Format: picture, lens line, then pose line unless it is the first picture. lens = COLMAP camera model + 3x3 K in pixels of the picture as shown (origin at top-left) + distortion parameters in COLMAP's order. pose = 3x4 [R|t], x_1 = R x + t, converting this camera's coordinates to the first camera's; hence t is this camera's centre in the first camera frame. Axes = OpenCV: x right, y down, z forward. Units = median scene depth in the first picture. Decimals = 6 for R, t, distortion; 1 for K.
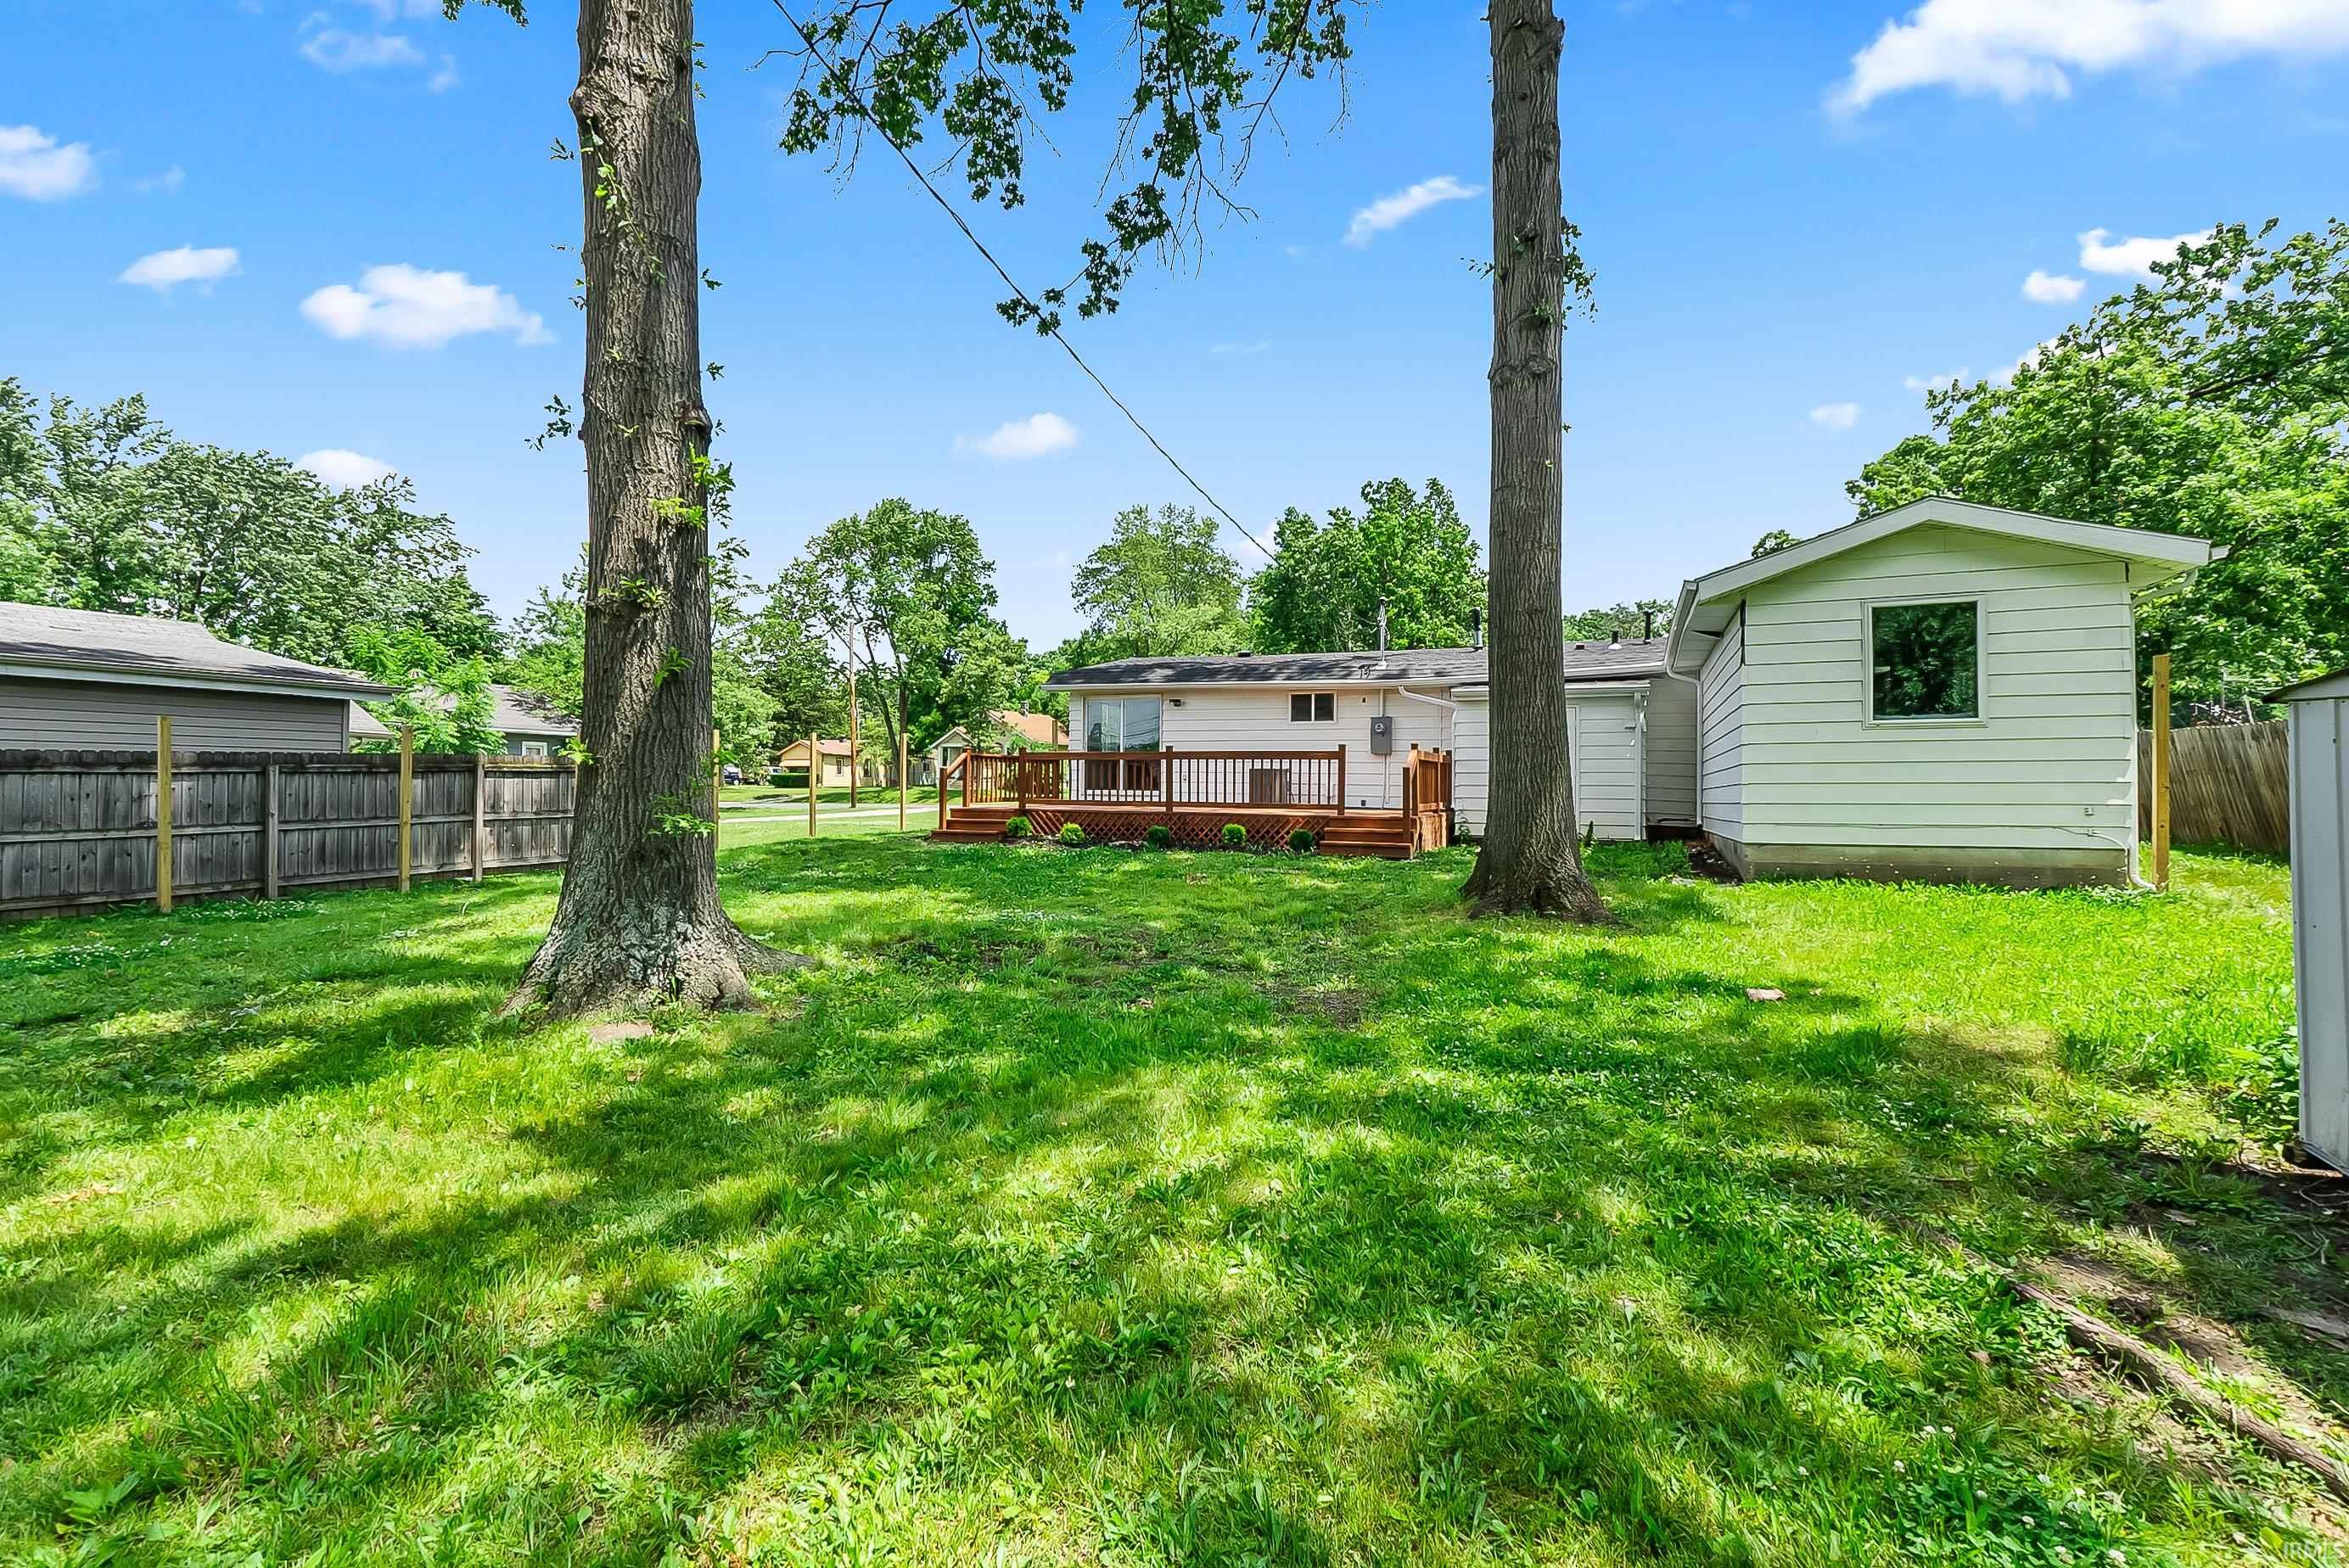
lens RADIAL K [[988.6, 0, 1176.8], [0, 988.6, 765.2], [0, 0, 1]] dist [0.010629, 0.000376]
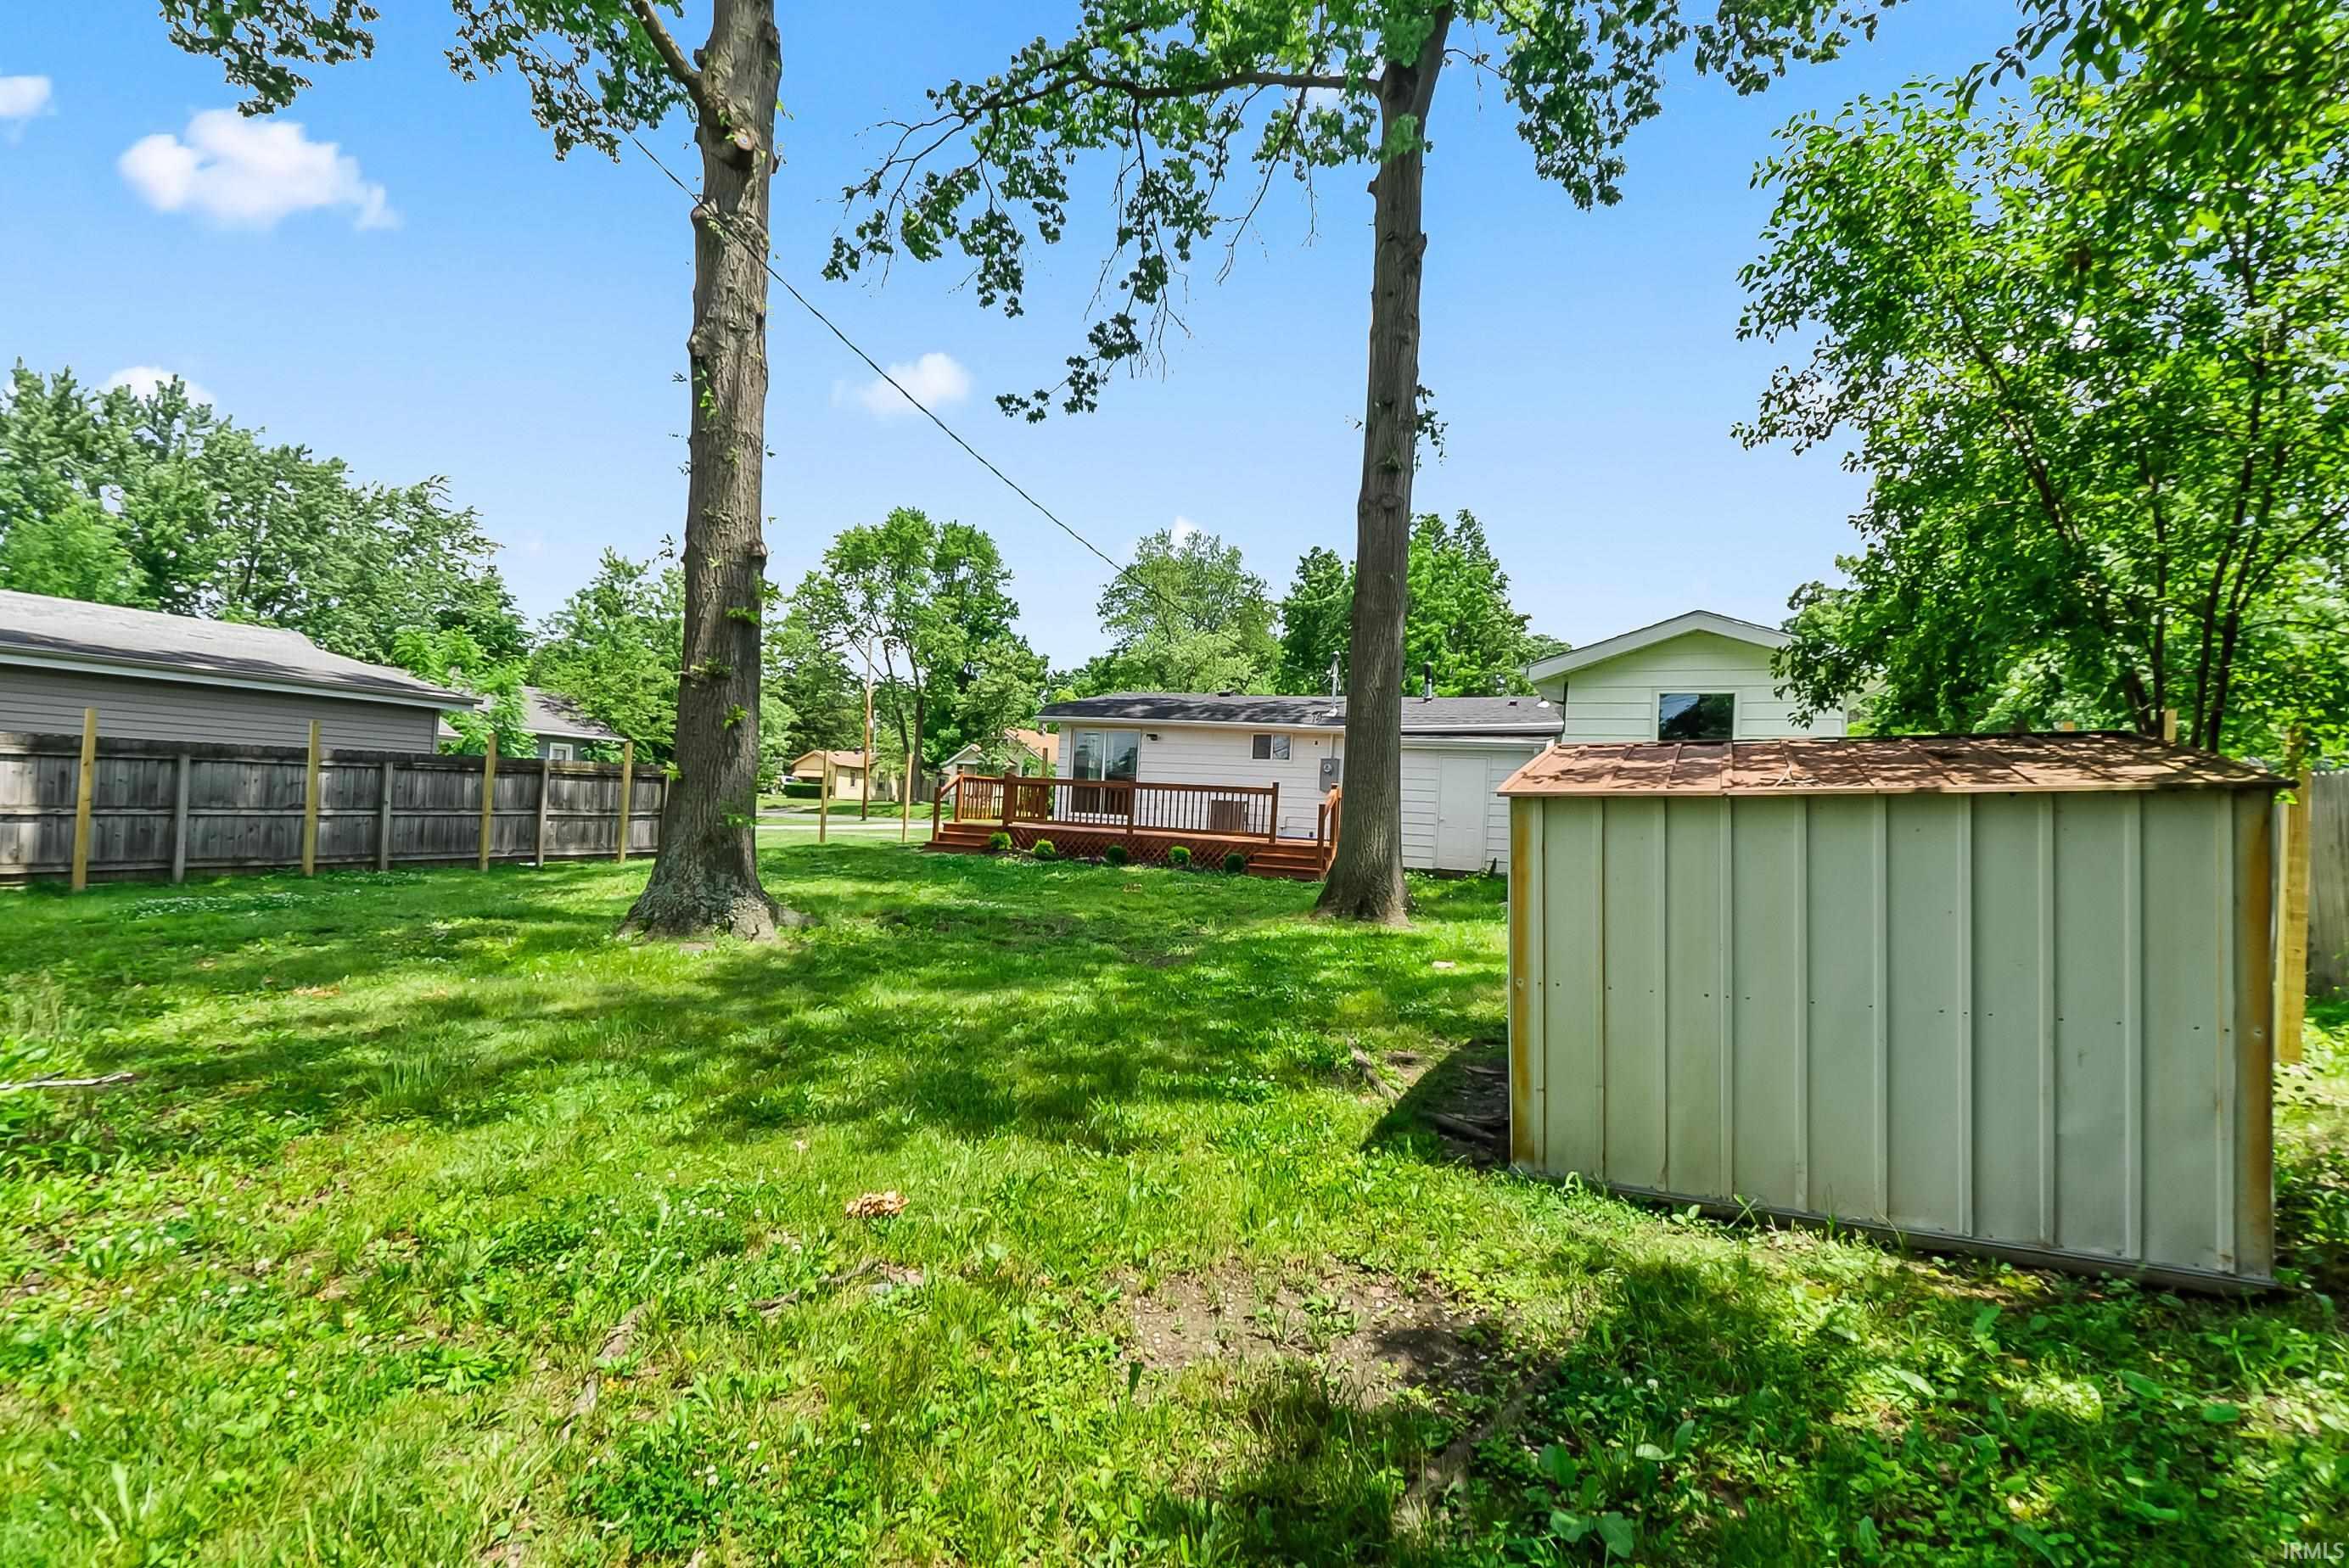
lens RADIAL K [[988.6, 0, 1169.9], [0, 988.6, 785.5], [0, 0, 1]] dist [0.010629, 0.000376]
pose [[0.998890, 0.043575, -0.017898, 0.065379], [-0.043688, 0.999027, -0.005979, -0.004917], [0.017620, 0.006755, 0.999822, -0.175516]]
